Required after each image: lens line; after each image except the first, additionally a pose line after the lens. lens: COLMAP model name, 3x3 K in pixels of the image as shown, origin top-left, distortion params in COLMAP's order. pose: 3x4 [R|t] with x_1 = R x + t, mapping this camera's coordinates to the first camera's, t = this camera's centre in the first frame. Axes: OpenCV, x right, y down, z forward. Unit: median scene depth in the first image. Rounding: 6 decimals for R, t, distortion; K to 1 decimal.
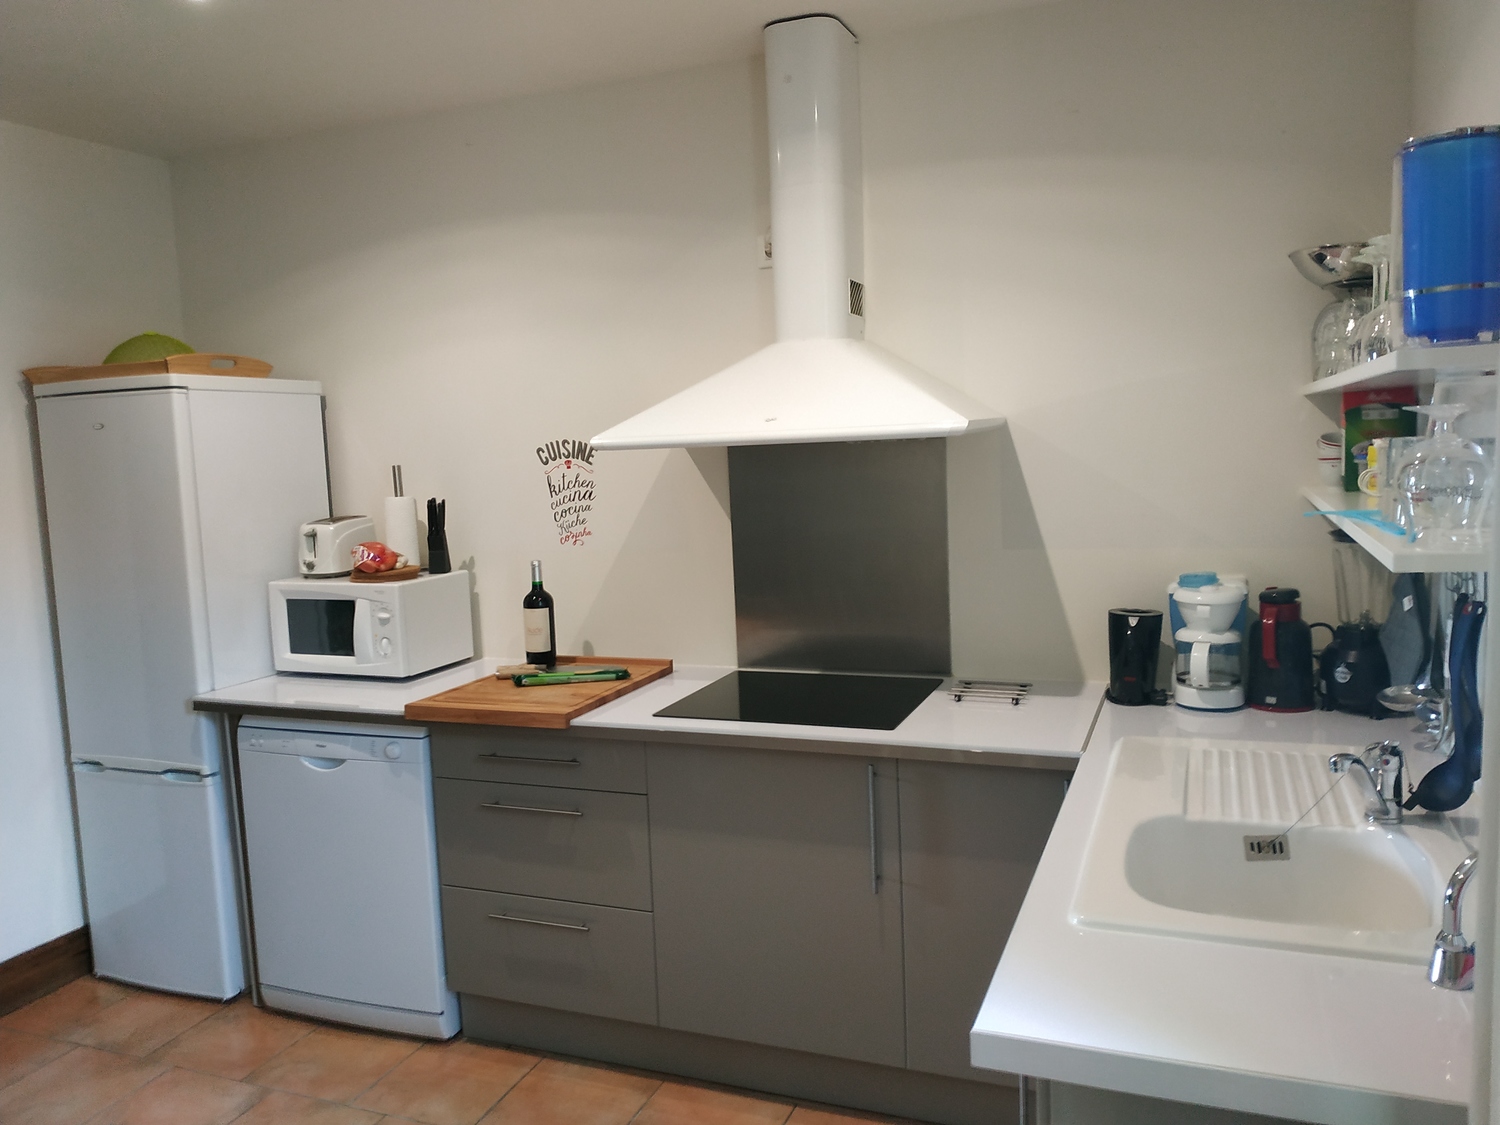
lens RADIAL K [[1095.2, 0, 750.0], [0, 1095.2, 562.5], [0, 0, 1]] dist [0.089479, -0.157205]
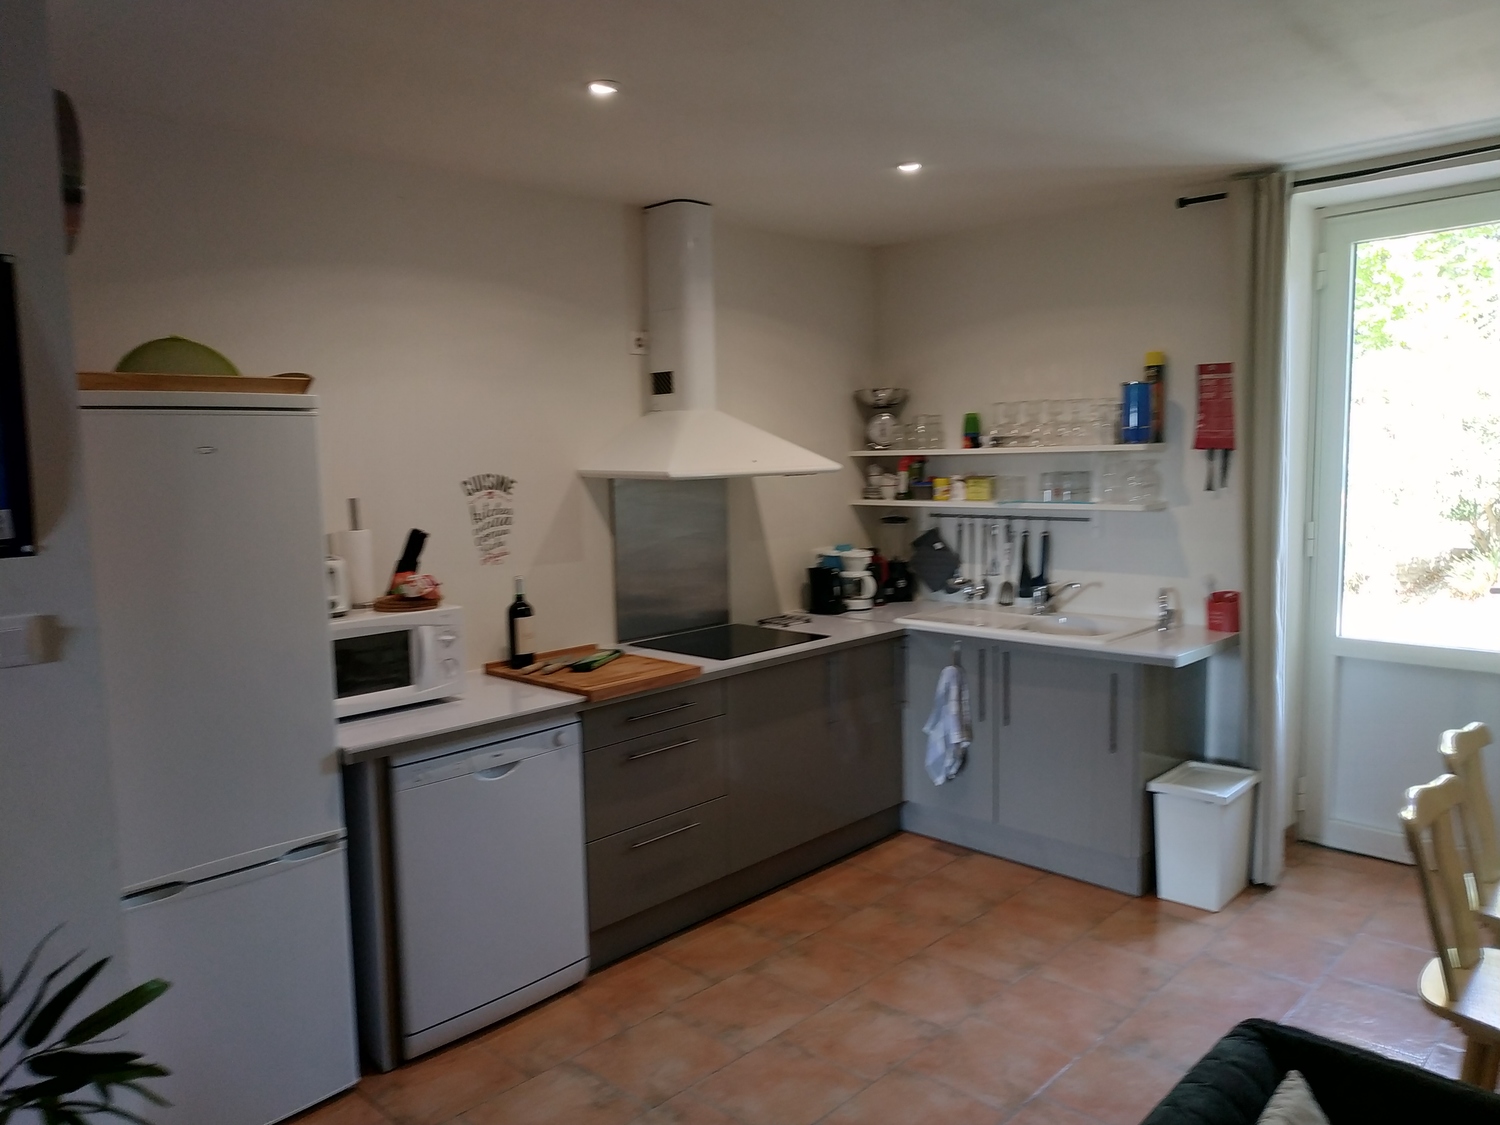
lens RADIAL K [[1075.5, 0, 750.0], [0, 1075.5, 562.5], [0, 0, 1]] dist [0.002050, -0.067770]
pose [[0.376066, -0.061778, 0.924531, -1.149762], [0.111623, 0.993529, 0.020985, -0.012487], [-0.919845, 0.095307, 0.380528, 0.336801]]
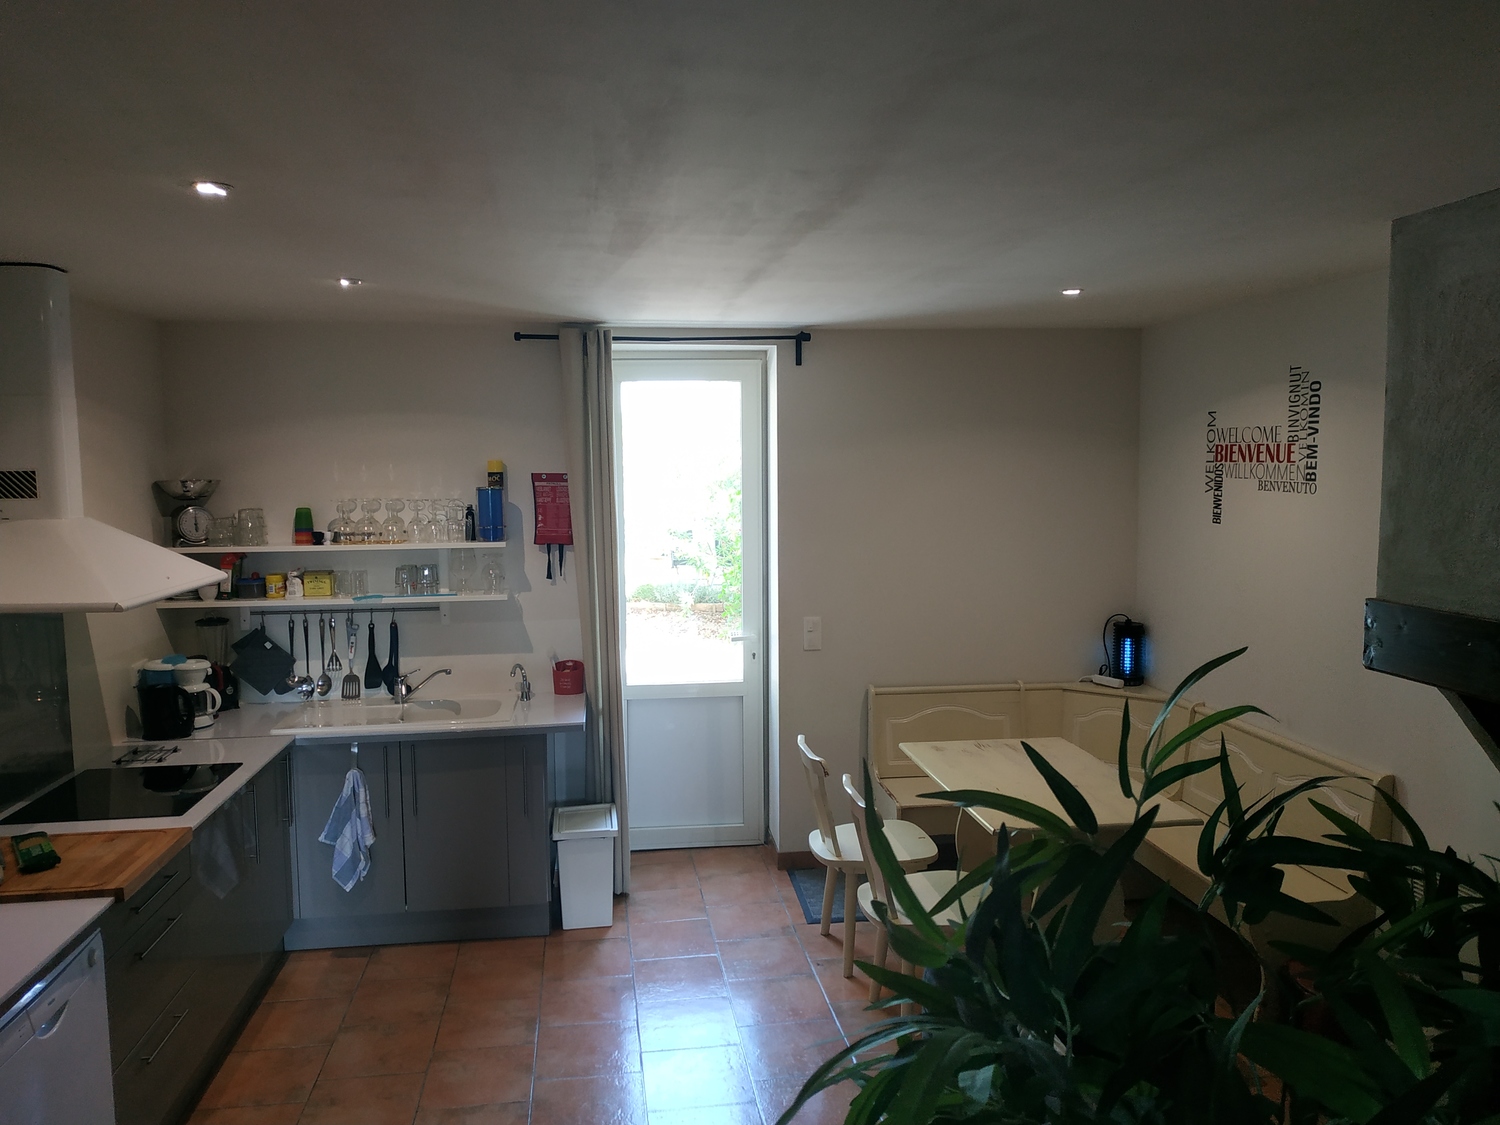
lens RADIAL K [[1082.1, 0, 750.0], [0, 1082.1, 562.5], [0, 0, 1]] dist [0.049834, -0.080579]
pose [[-0.504657, -0.028168, 0.862860, -1.237408], [0.125453, 0.986466, 0.105577, -0.163061], [-0.854156, 0.161529, -0.494293, 0.837603]]
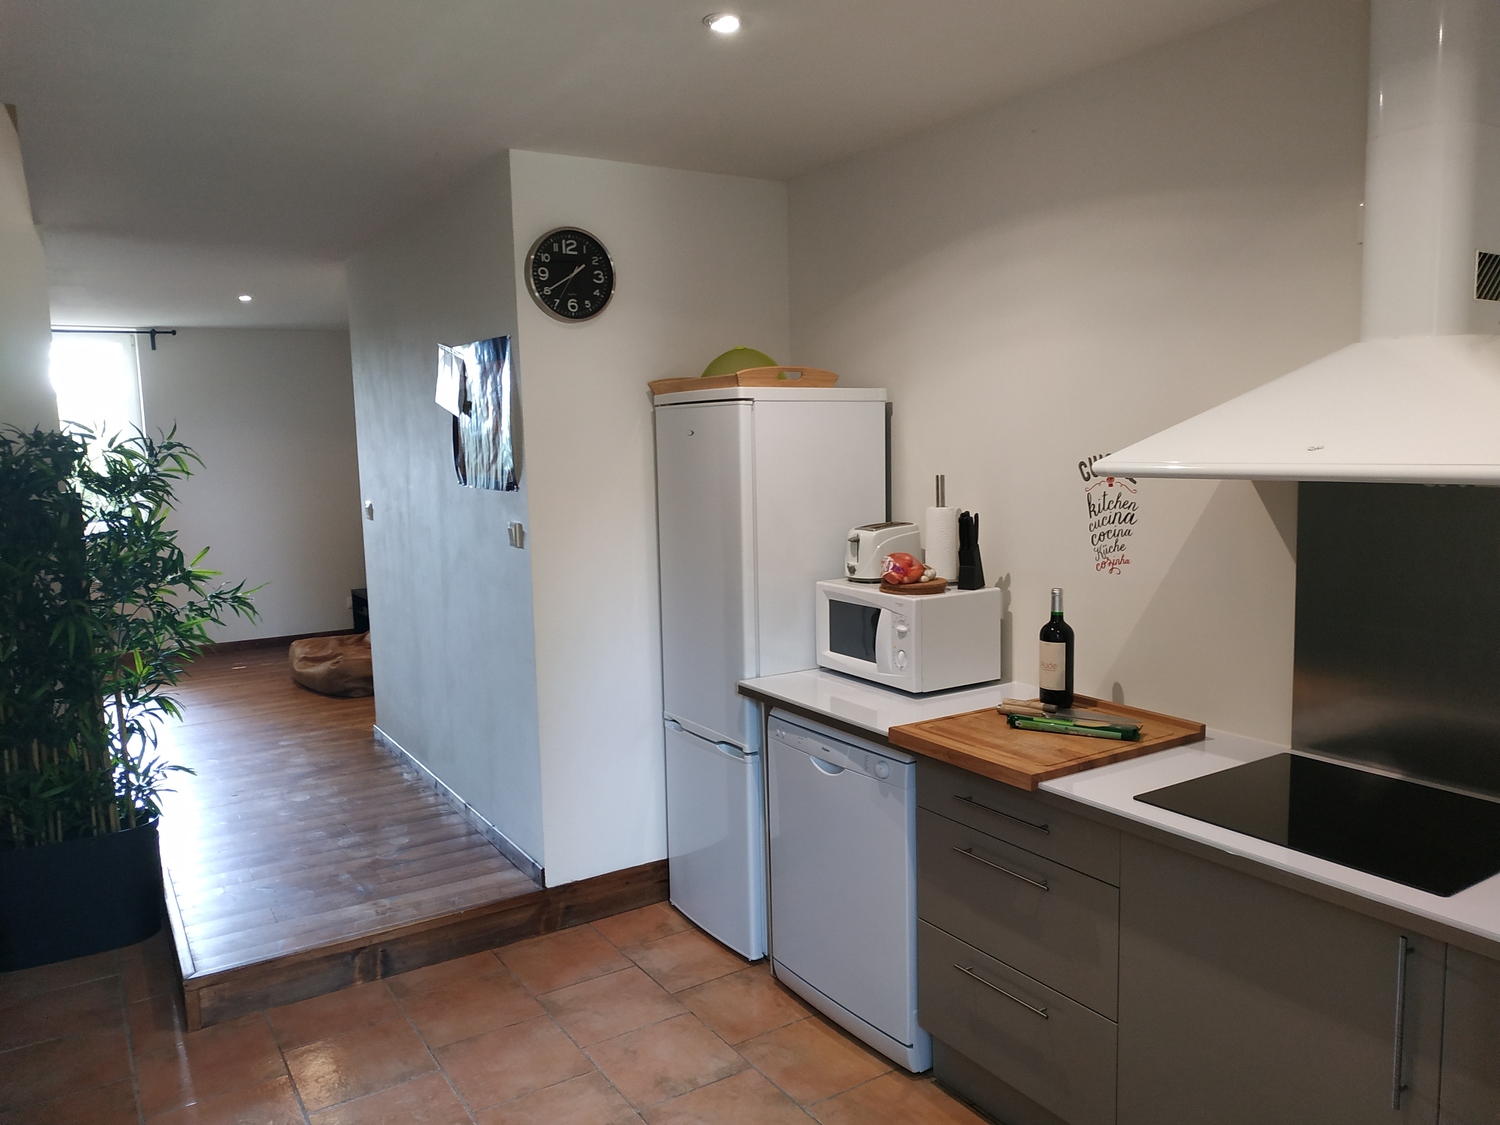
lens RADIAL K [[1082.1, 0, 750.0], [0, 1082.1, 562.5], [0, 0, 1]] dist [0.049834, -0.080579]
pose [[0.812370, 0.087133, -0.576595, 0.111469], [-0.074004, 0.996184, 0.046276, -0.045320], [0.578427, 0.005077, 0.815718, 0.126667]]
